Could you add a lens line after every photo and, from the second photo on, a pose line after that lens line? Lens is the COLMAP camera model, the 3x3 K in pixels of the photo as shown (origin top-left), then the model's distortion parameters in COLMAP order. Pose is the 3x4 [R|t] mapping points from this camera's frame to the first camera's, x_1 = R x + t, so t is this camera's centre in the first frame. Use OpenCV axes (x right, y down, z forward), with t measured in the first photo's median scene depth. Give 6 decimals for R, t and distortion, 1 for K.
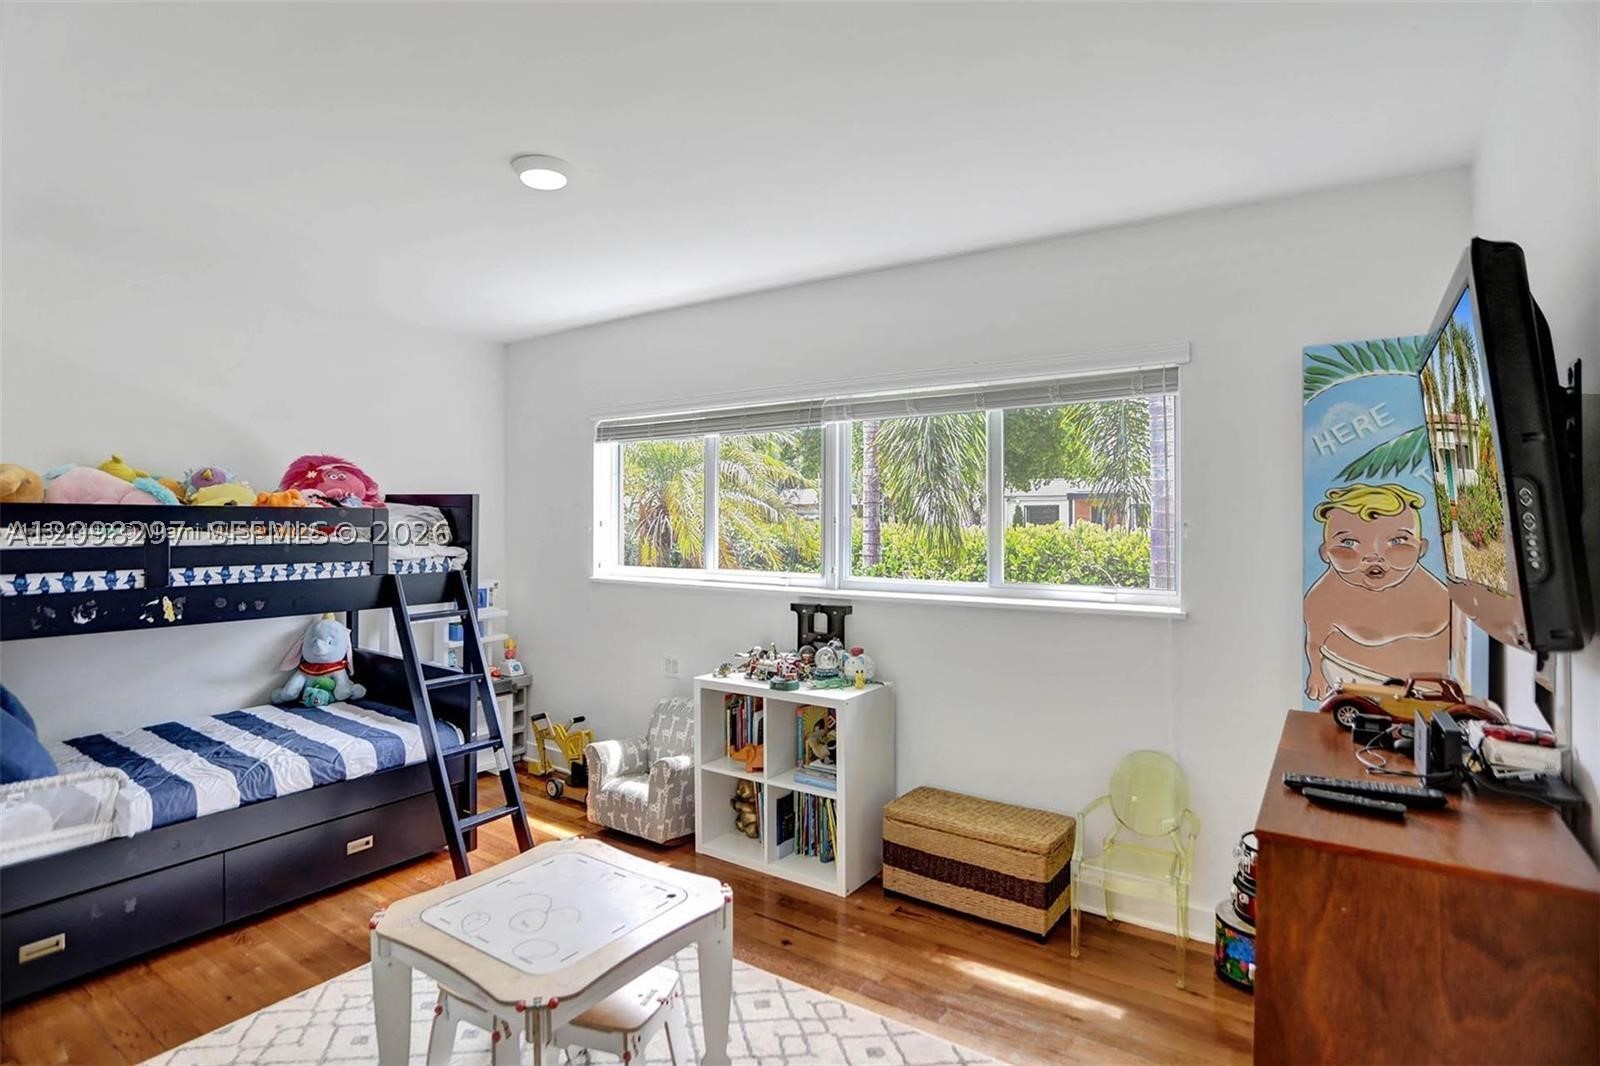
lens RADIAL K [[820.3, 0, 799.0], [0, 820.3, 518.4], [0, 0, 1]] dist [-0.054142, 0.024745]
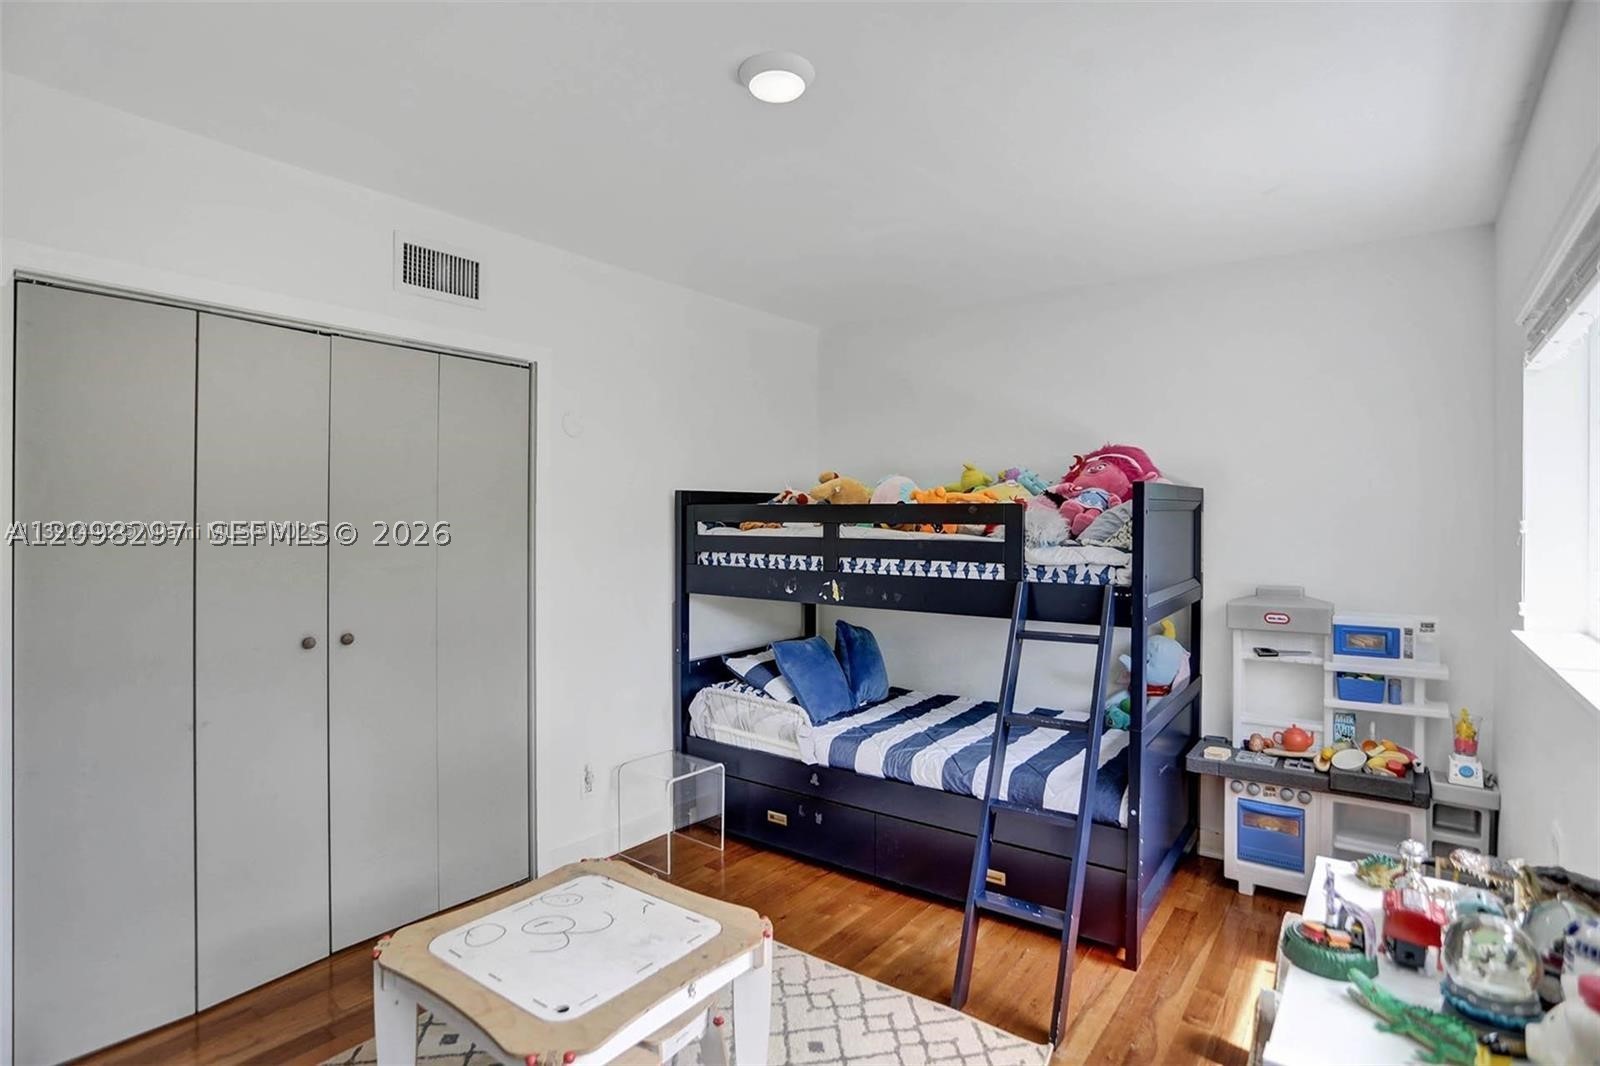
lens RADIAL K [[820.3, 0, 800.2], [0, 820.3, 531.7], [0, 0, 1]] dist [-0.054142, 0.024745]
pose [[-0.037495, 0.007102, -0.999272, 0.432024], [-0.006326, 0.999953, 0.007345, 0.014711], [0.999277, 0.006597, -0.037449, 0.939909]]
